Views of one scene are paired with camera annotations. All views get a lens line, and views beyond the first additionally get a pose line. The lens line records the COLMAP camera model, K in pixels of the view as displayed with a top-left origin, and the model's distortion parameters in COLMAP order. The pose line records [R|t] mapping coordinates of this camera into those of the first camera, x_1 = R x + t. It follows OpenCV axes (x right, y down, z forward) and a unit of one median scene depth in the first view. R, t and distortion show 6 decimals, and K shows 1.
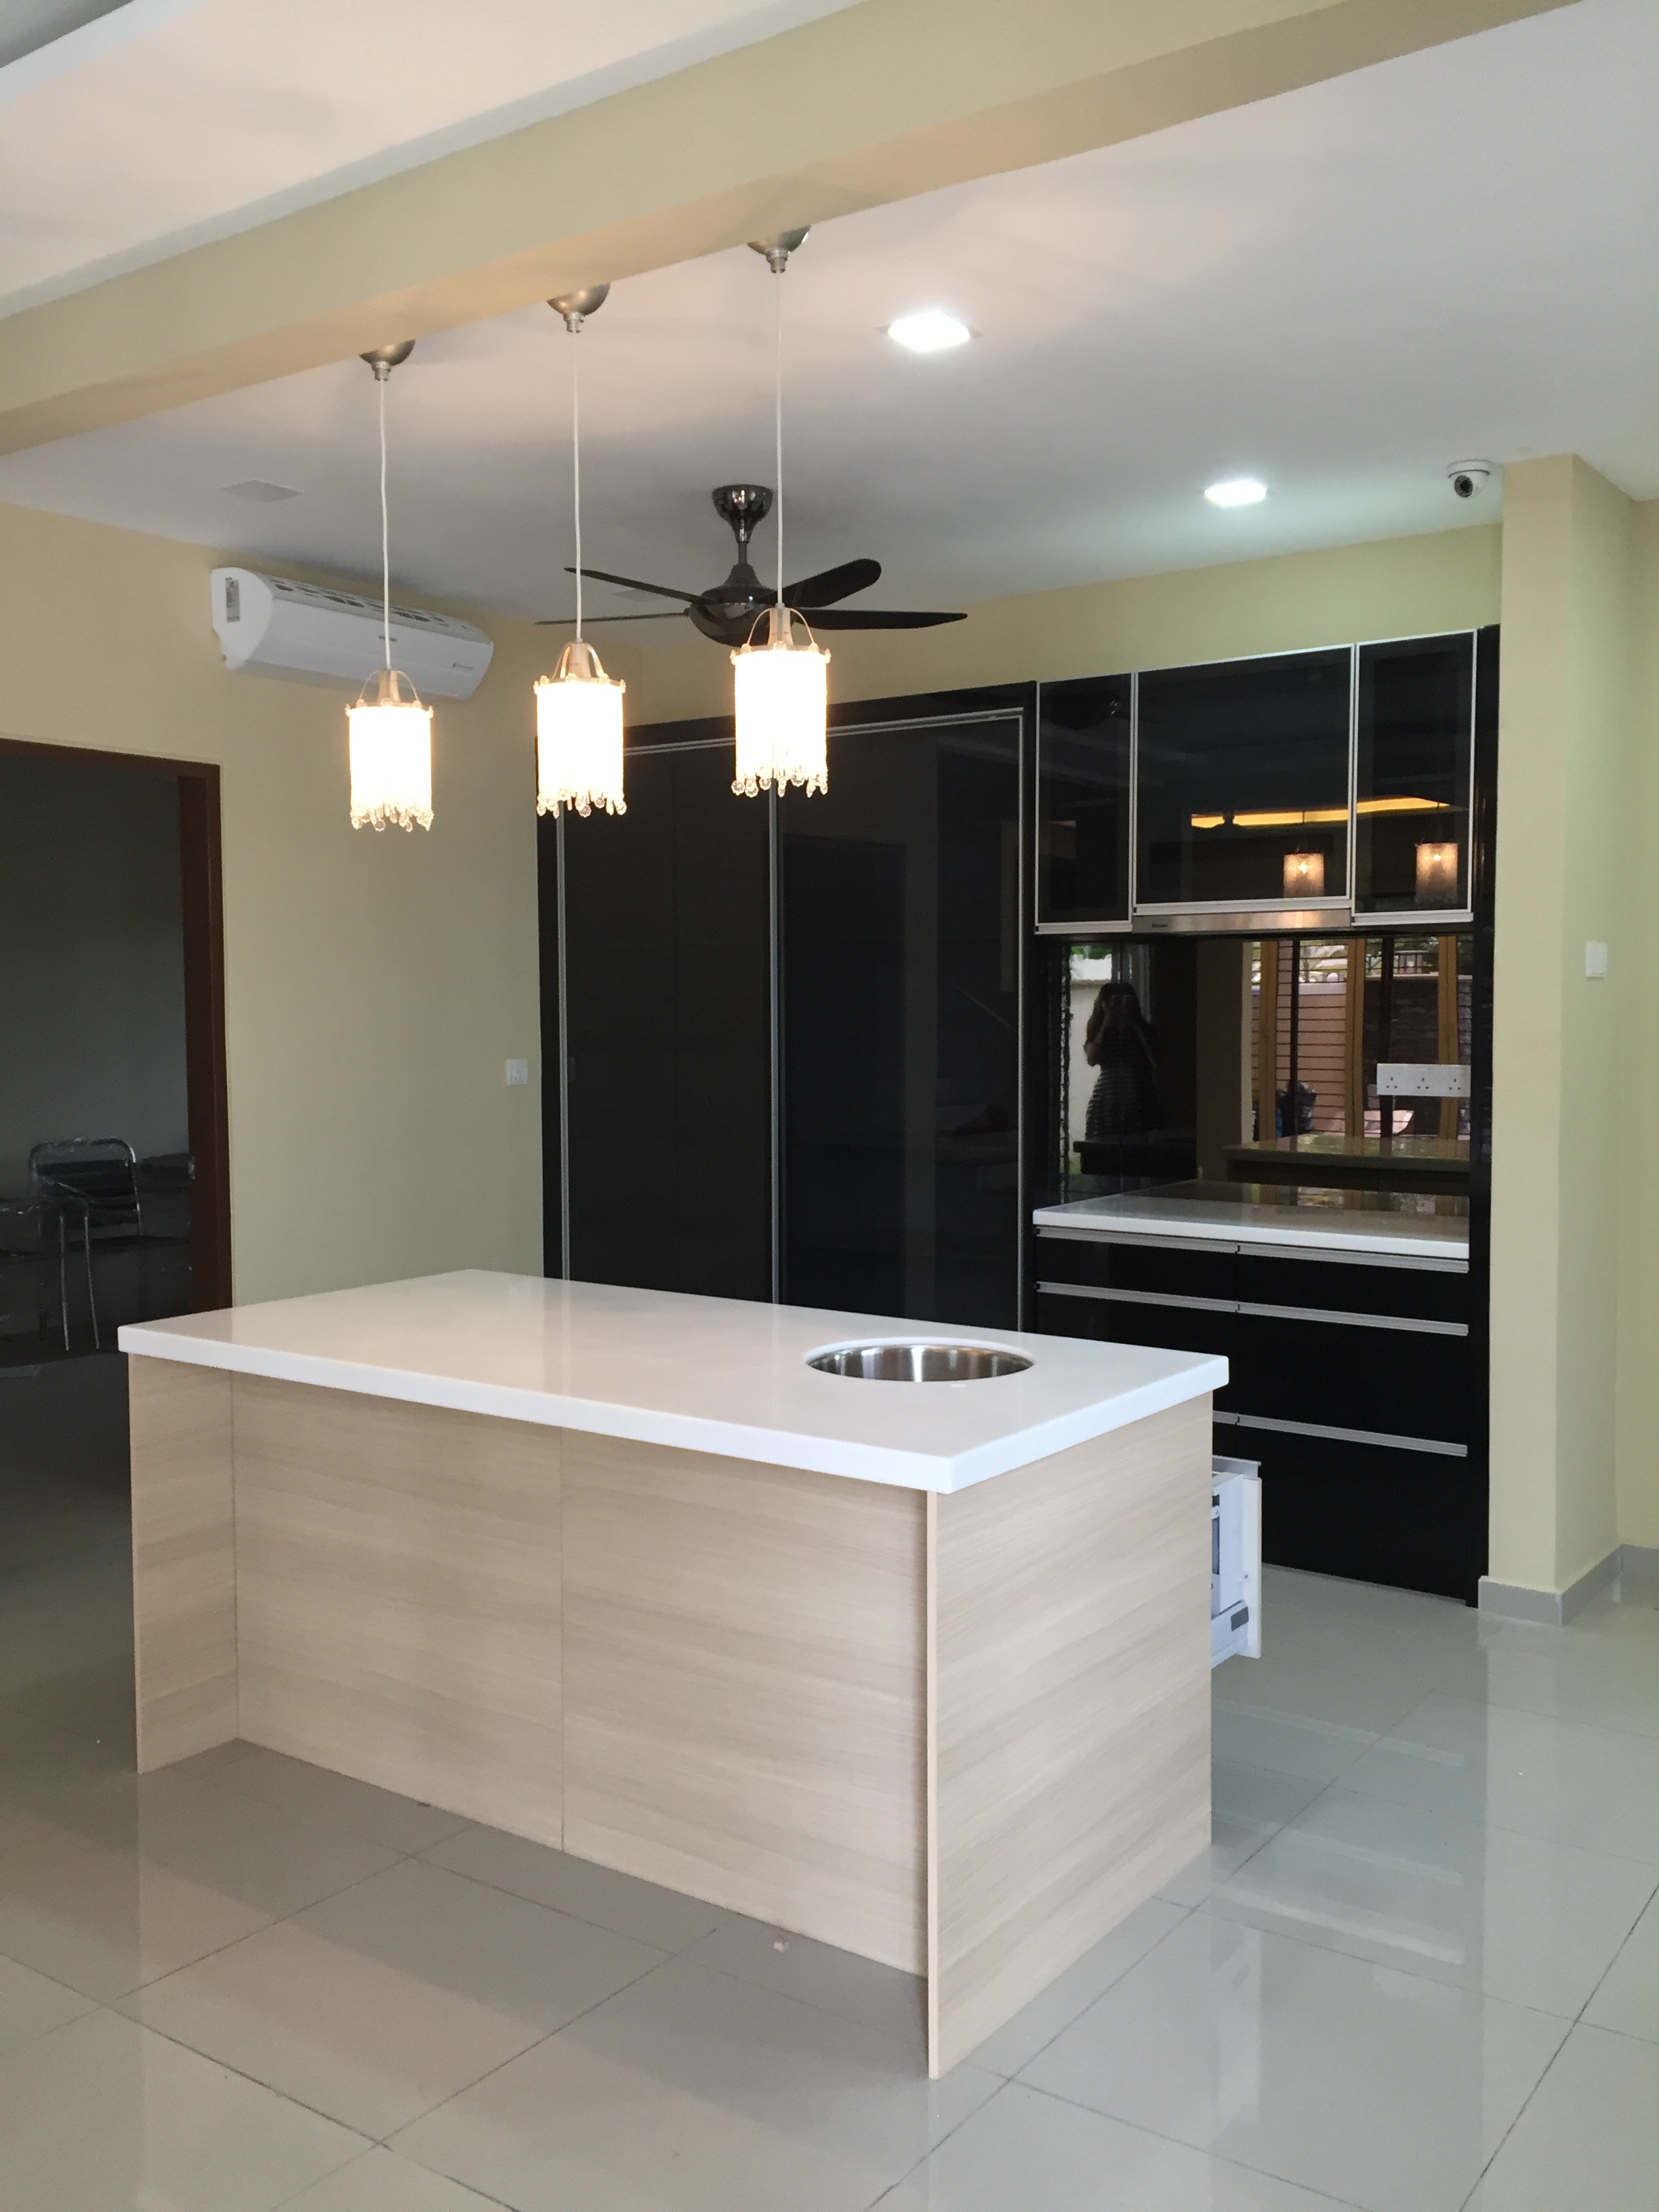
lens RADIAL K [[1917.8, 0, 826.9], [0, 1917.8, 1105.2], [0, 0, 1]] dist [0.090104, -0.128529]
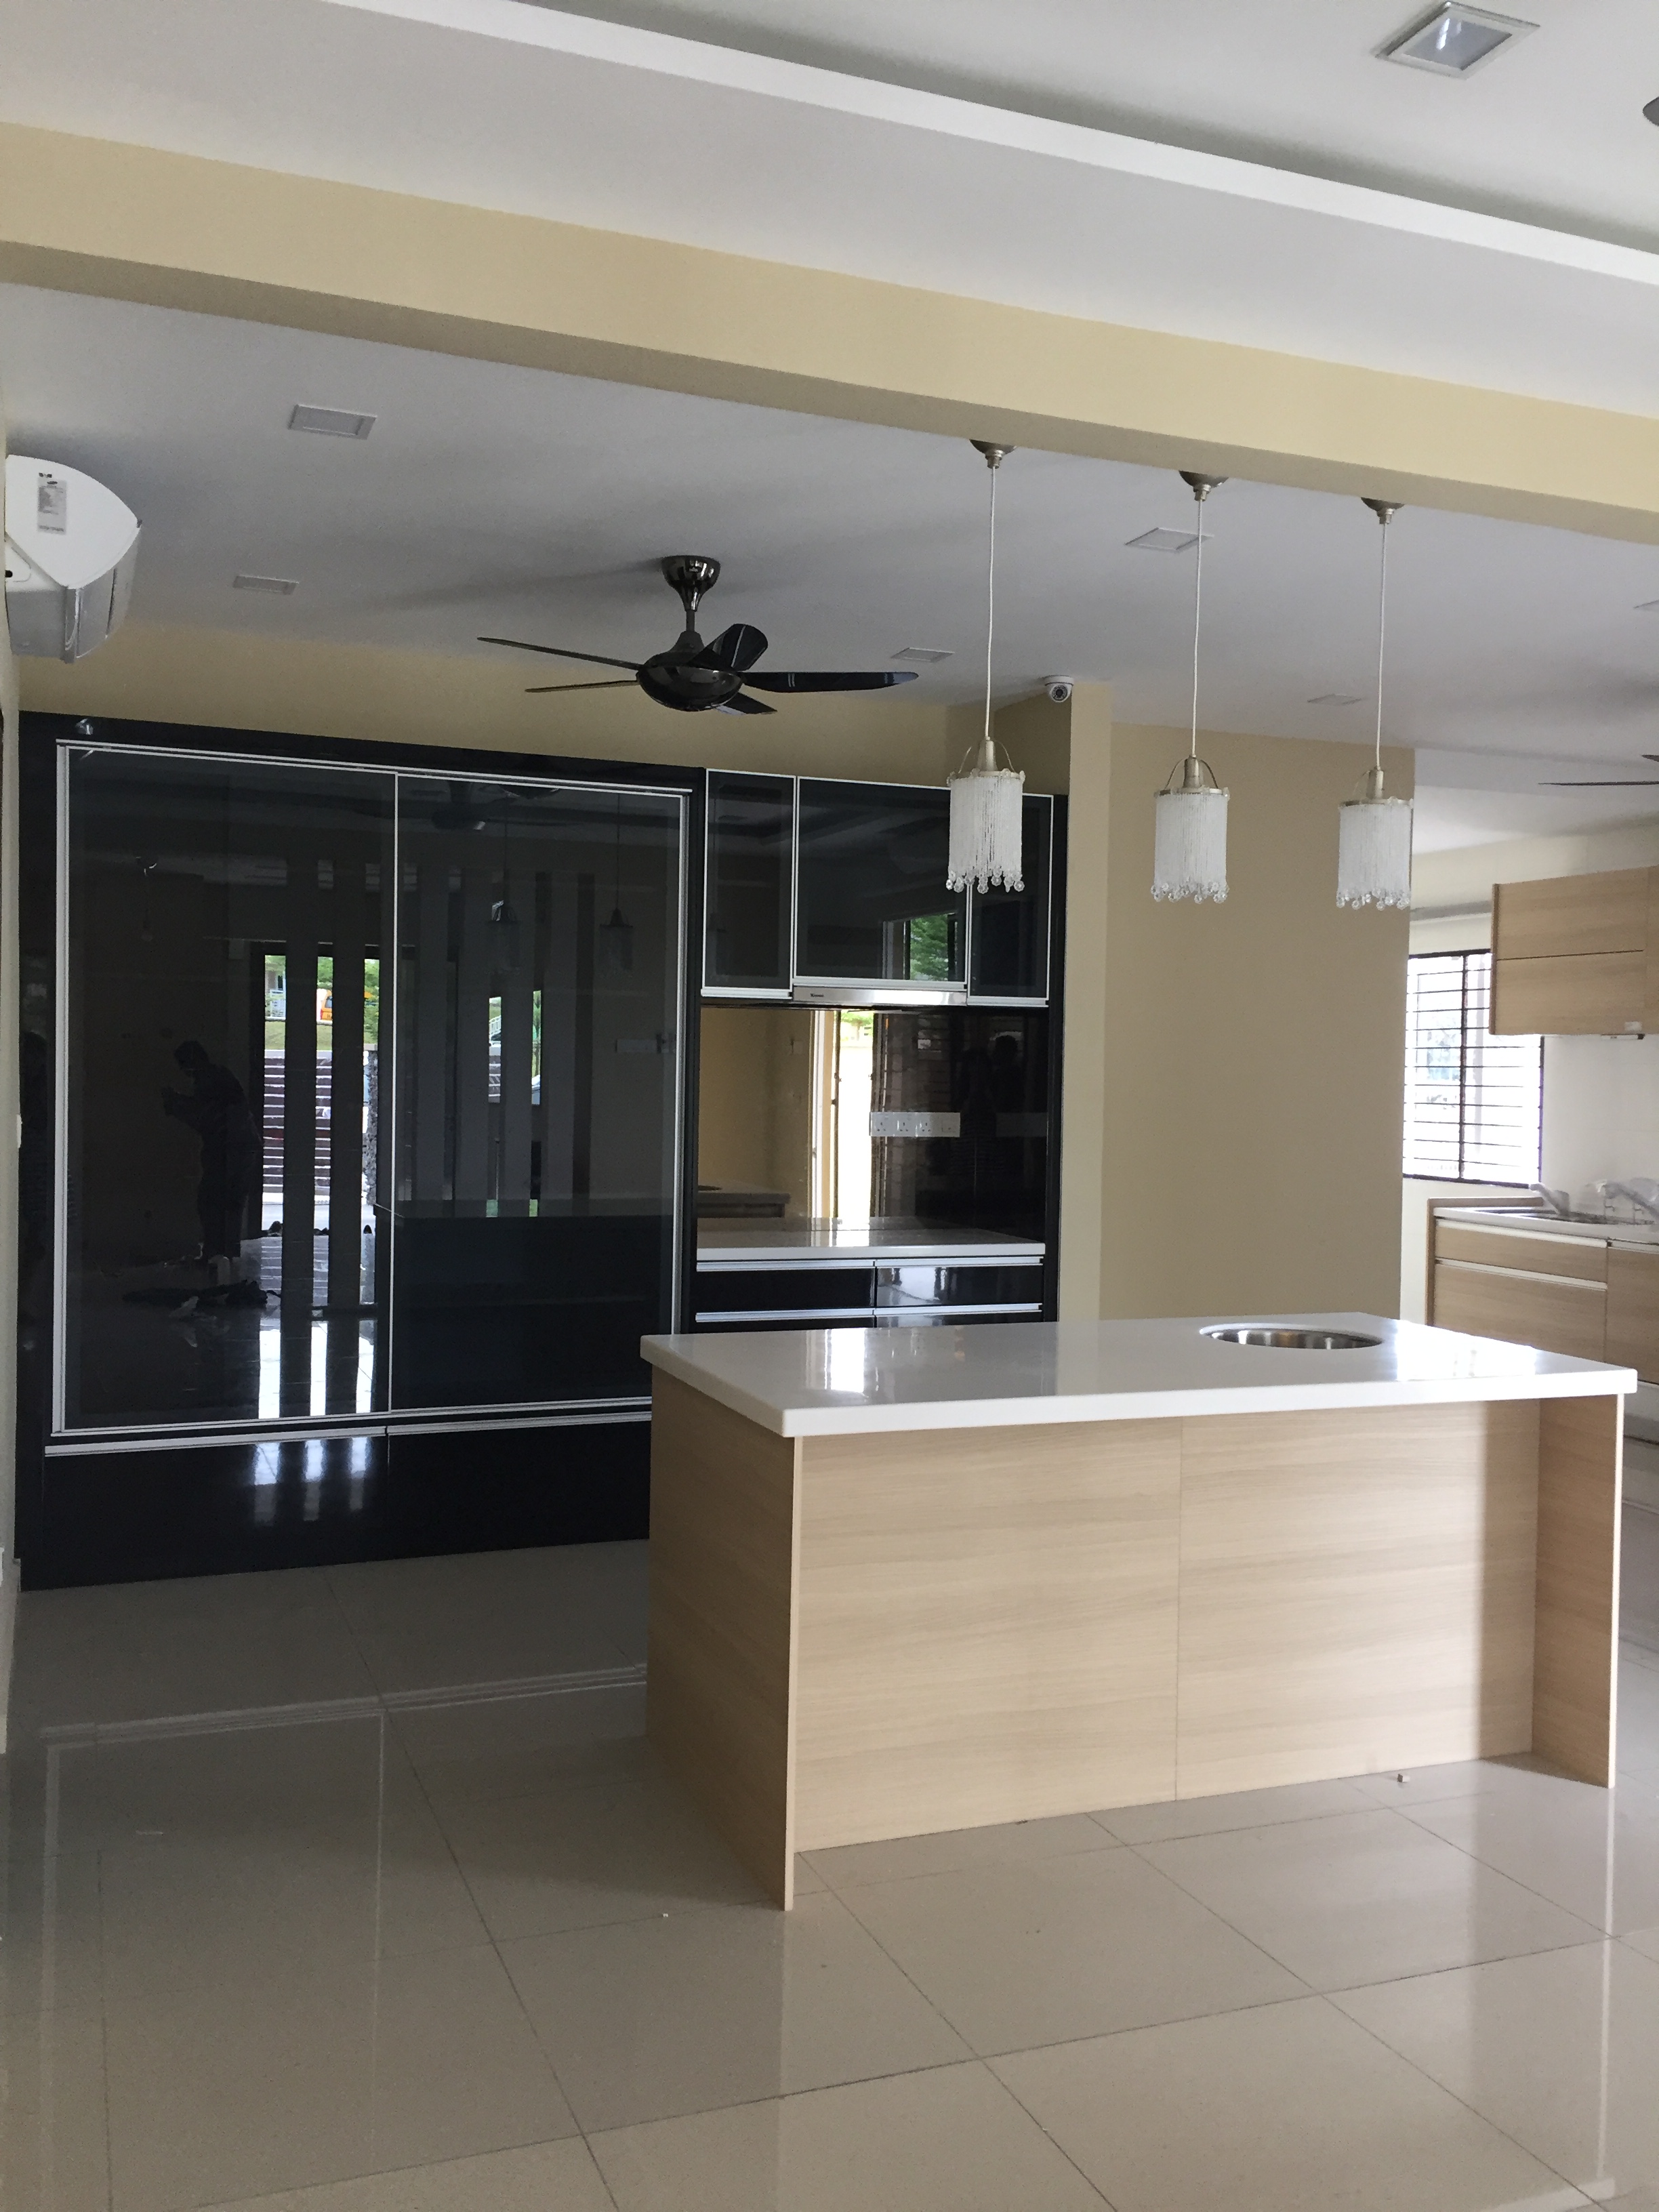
lens RADIAL K [[1917.8, 0, 826.8], [0, 1917.8, 1095.3], [0, 0, 1]] dist [0.090104, -0.128529]
pose [[0.540166, 0.000706, 0.841558, -0.902830], [0.026910, 0.999474, -0.018110, -0.012019], [-0.841128, 0.032429, 0.539862, 0.403844]]
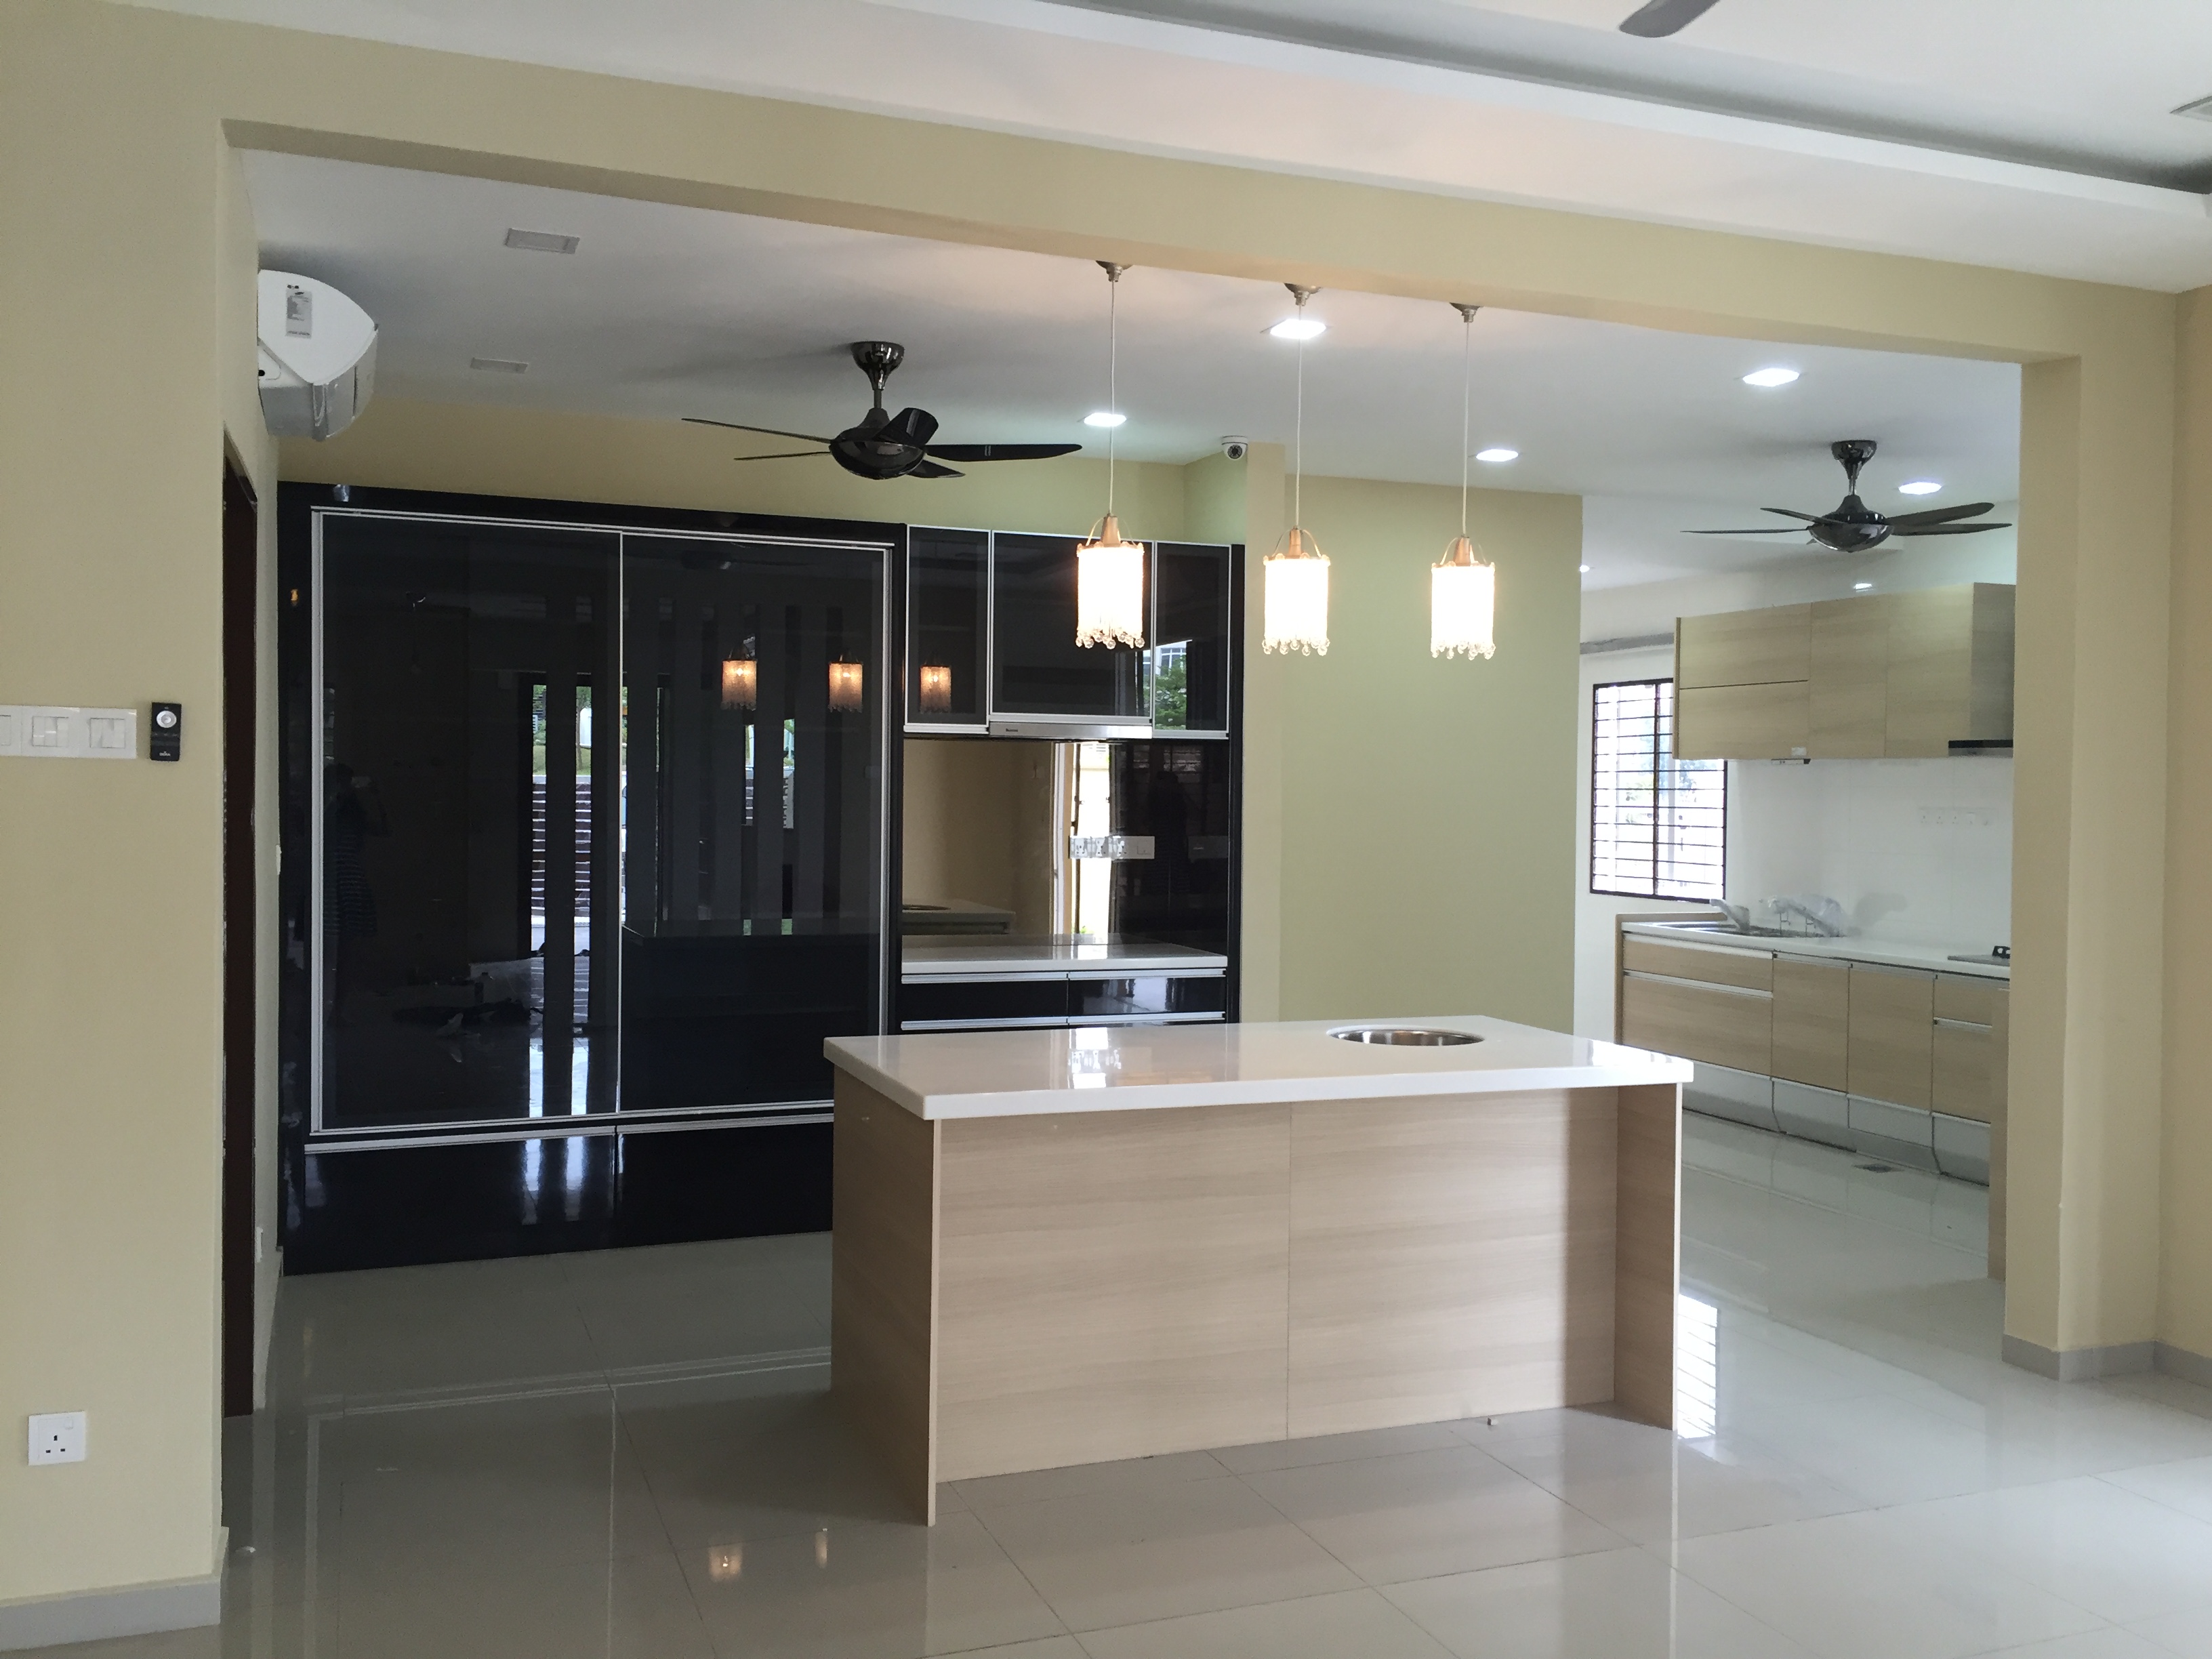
lens RADIAL K [[1917.8, 0, 1105.6], [0, 1917.8, 809.7], [0, 0, 1]] dist [0.090104, -0.128529]
pose [[0.543329, -0.000178, 0.839520, -0.968366], [0.032627, 0.999249, -0.020904, -0.012894], [-0.838885, 0.038749, 0.542927, 0.281147]]
